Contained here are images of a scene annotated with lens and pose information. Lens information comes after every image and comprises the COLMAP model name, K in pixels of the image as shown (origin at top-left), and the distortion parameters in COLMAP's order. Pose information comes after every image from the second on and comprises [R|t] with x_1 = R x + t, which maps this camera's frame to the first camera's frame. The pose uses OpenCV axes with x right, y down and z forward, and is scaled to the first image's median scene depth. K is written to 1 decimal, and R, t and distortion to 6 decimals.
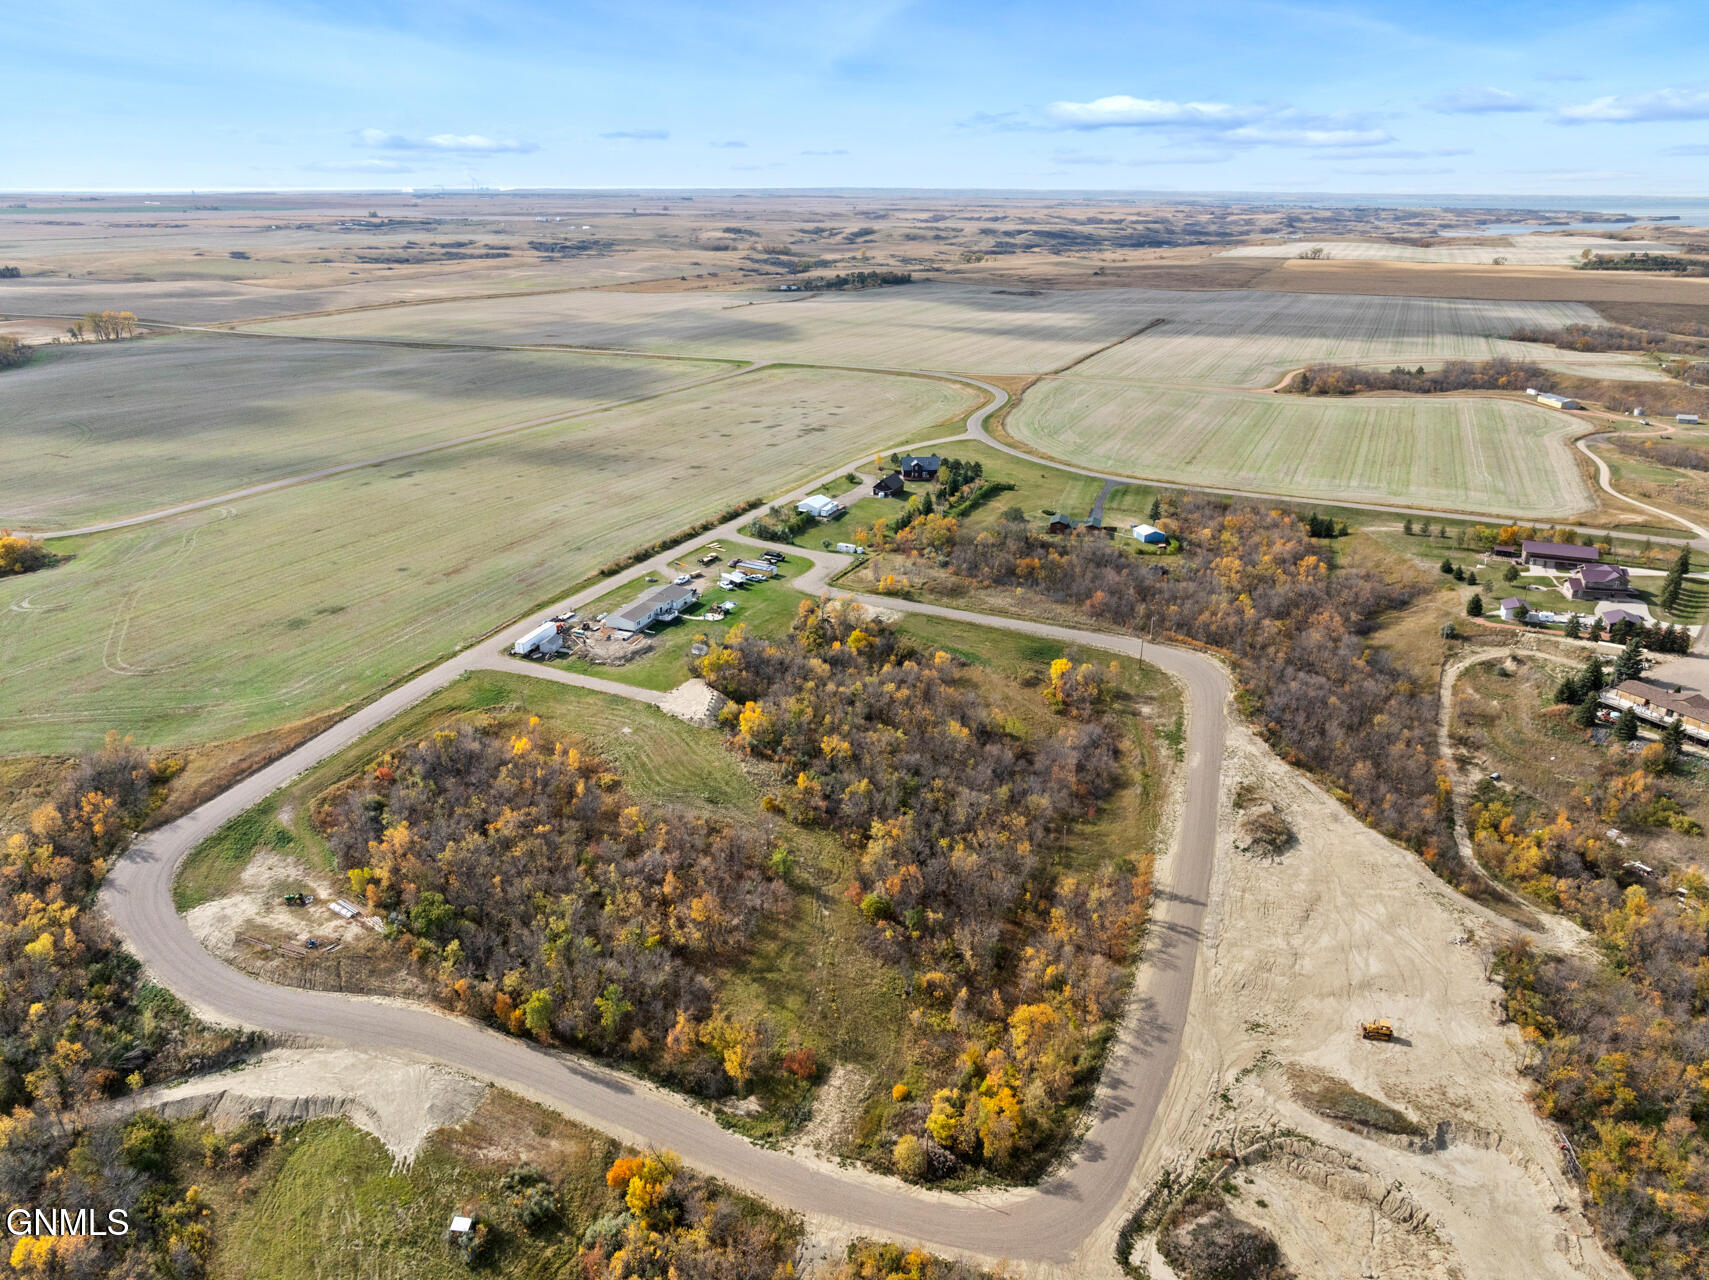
lens RADIAL K [[1234.7, 0, 870.0], [0, 1234.7, 594.9], [0, 0, 1]] dist [-0.042371, 0.011336]
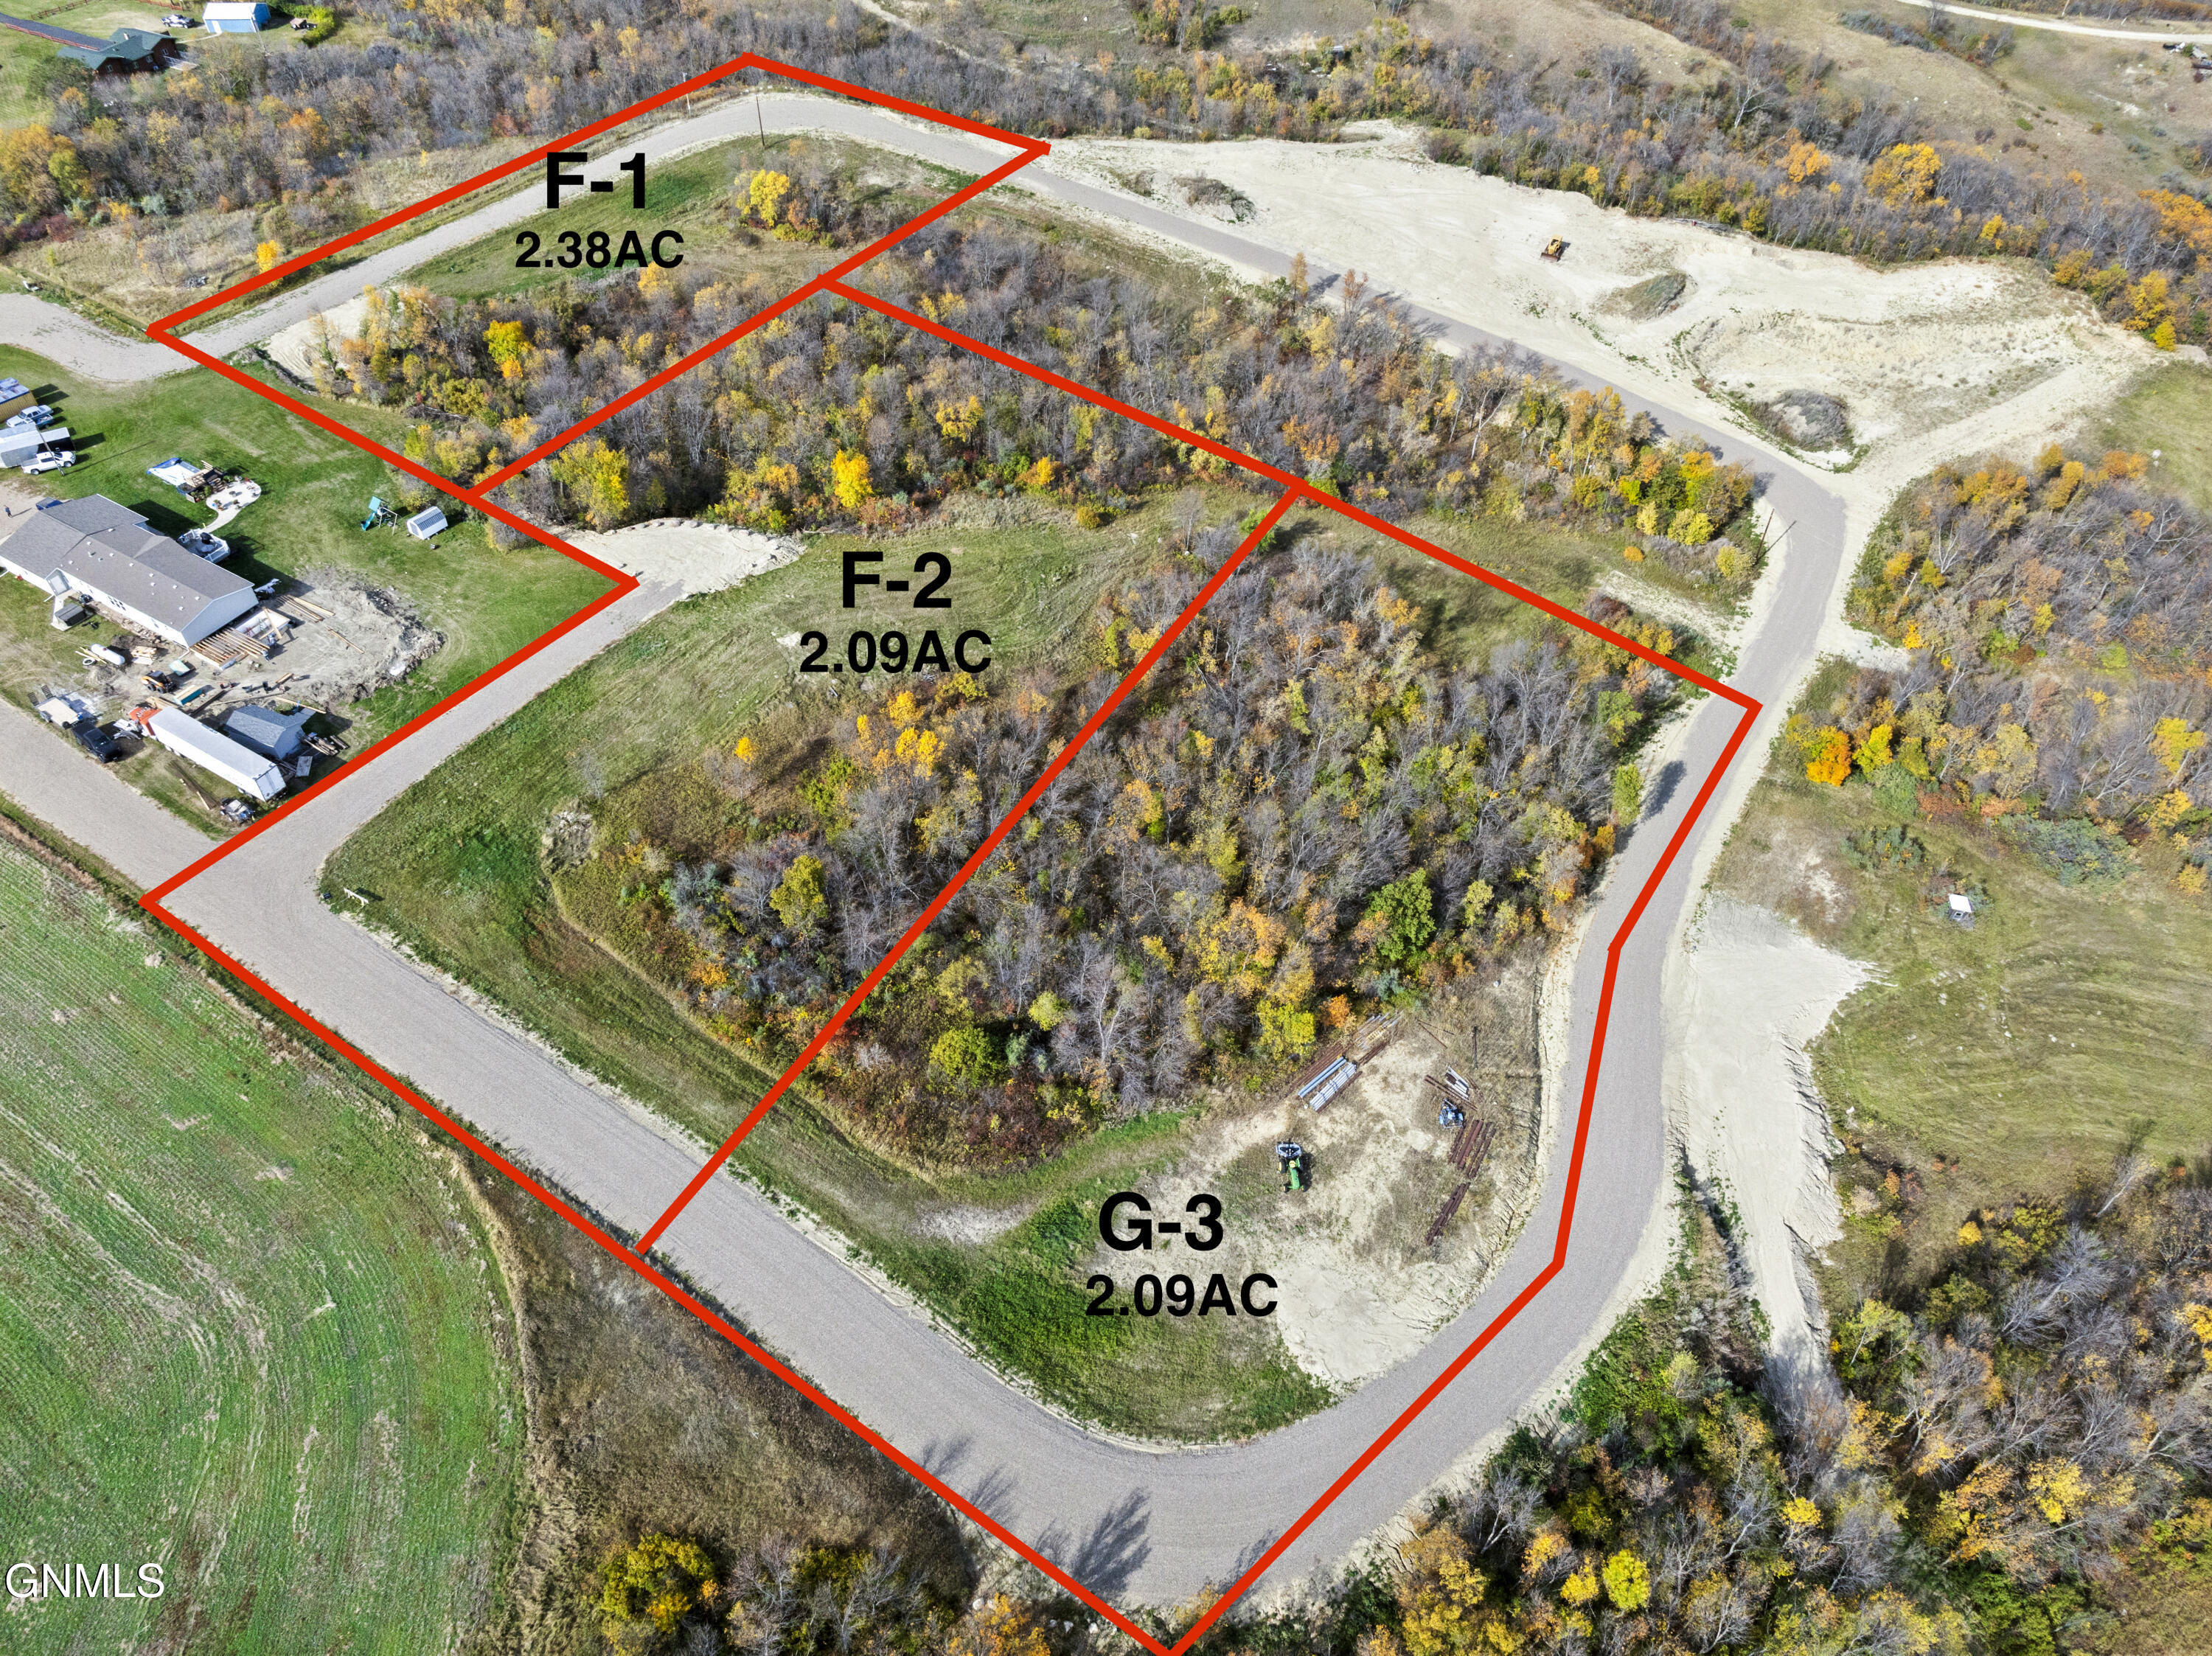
lens RADIAL K [[1598.1, 0, 1126.1], [0, 1598.1, 769.6], [0, 0, 1]] dist [-0.042371, 0.011336]
pose [[0.183928, -0.695401, 0.694686, -0.616565], [0.302785, 0.712460, 0.633026, -0.198028], [-0.935143, 0.093910, 0.341598, 0.654873]]
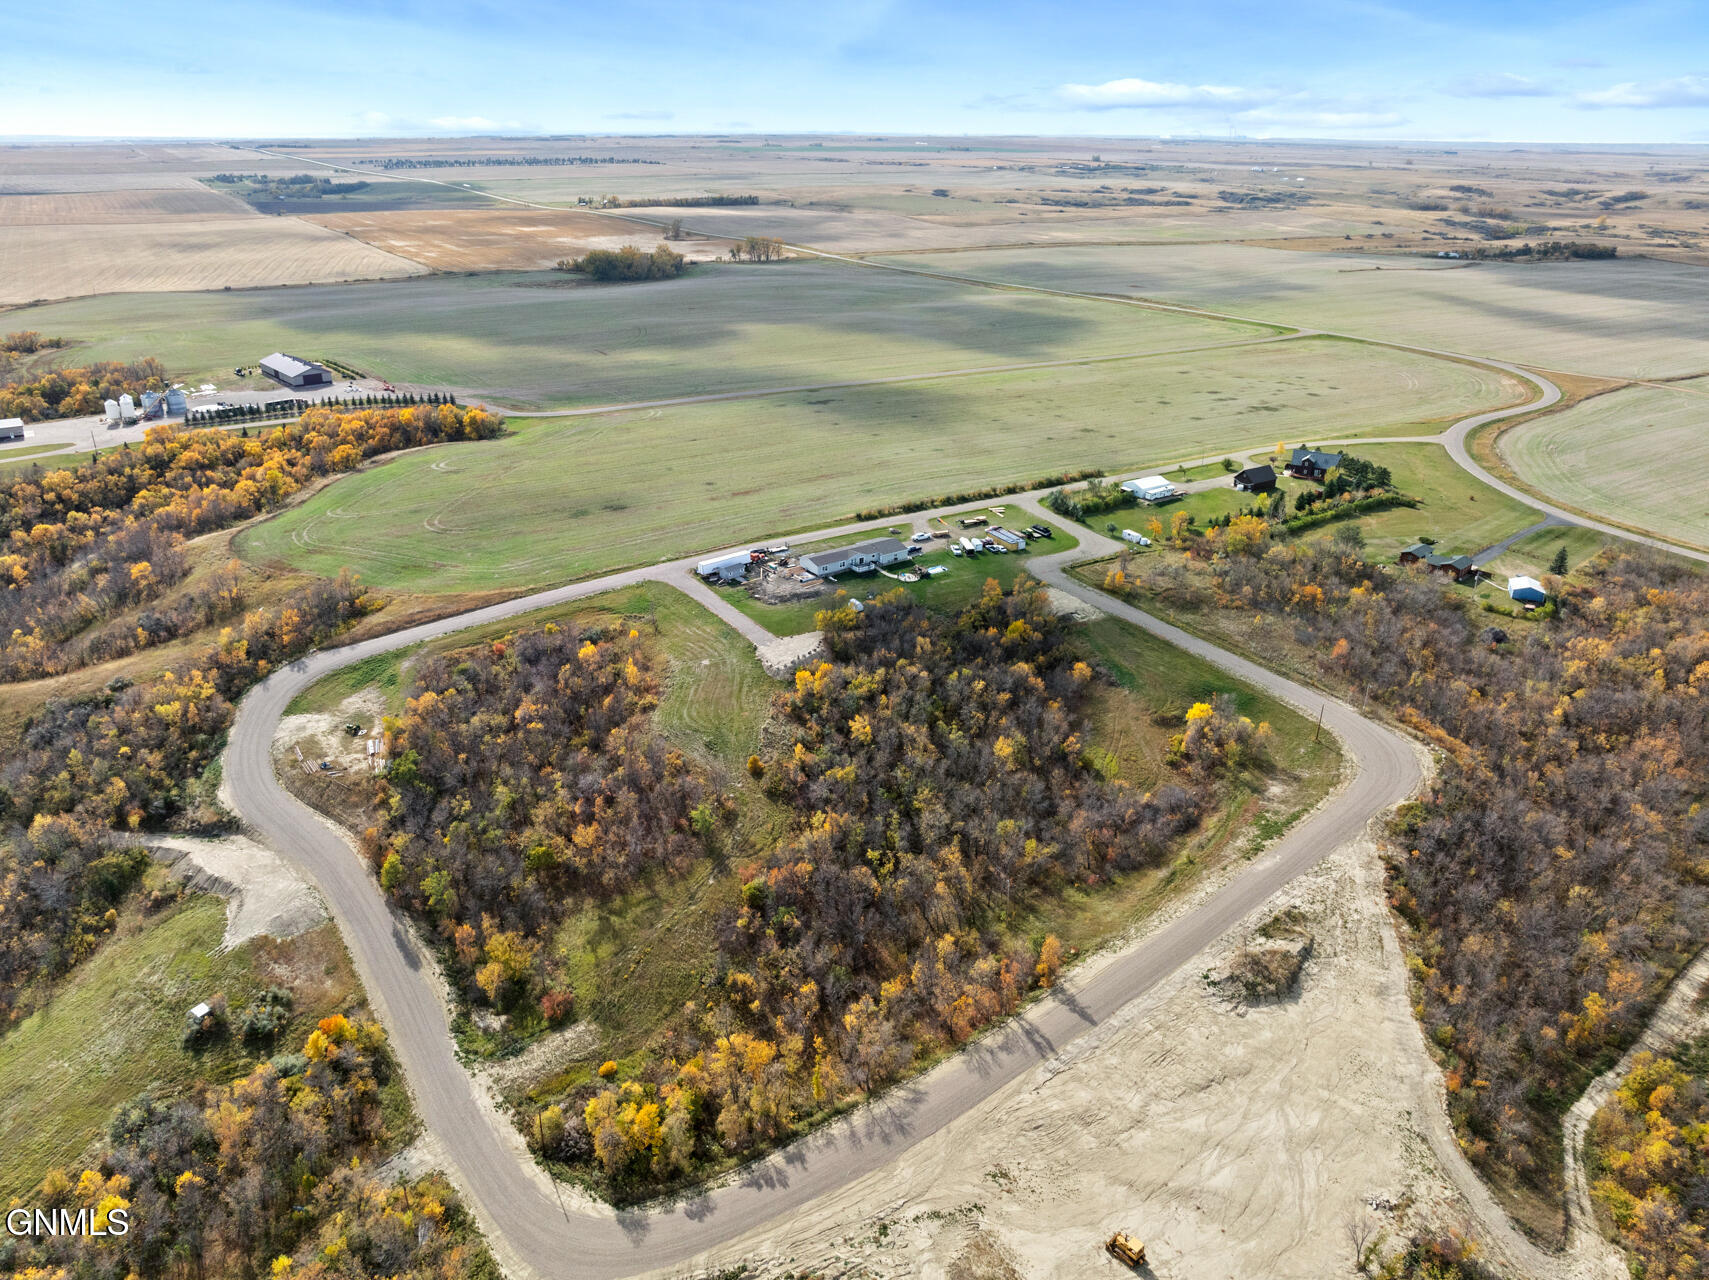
lens RADIAL K [[1218.7, 0, 854.5], [0, 1218.7, 640.0], [0, 0, 1]] dist [-0.038717, 0.002735]
pose [[0.829542, 0.216655, -0.514704, 0.413359], [-0.177507, 0.976172, 0.124816, -0.056348], [0.529482, -0.012177, 0.848234, 0.196217]]
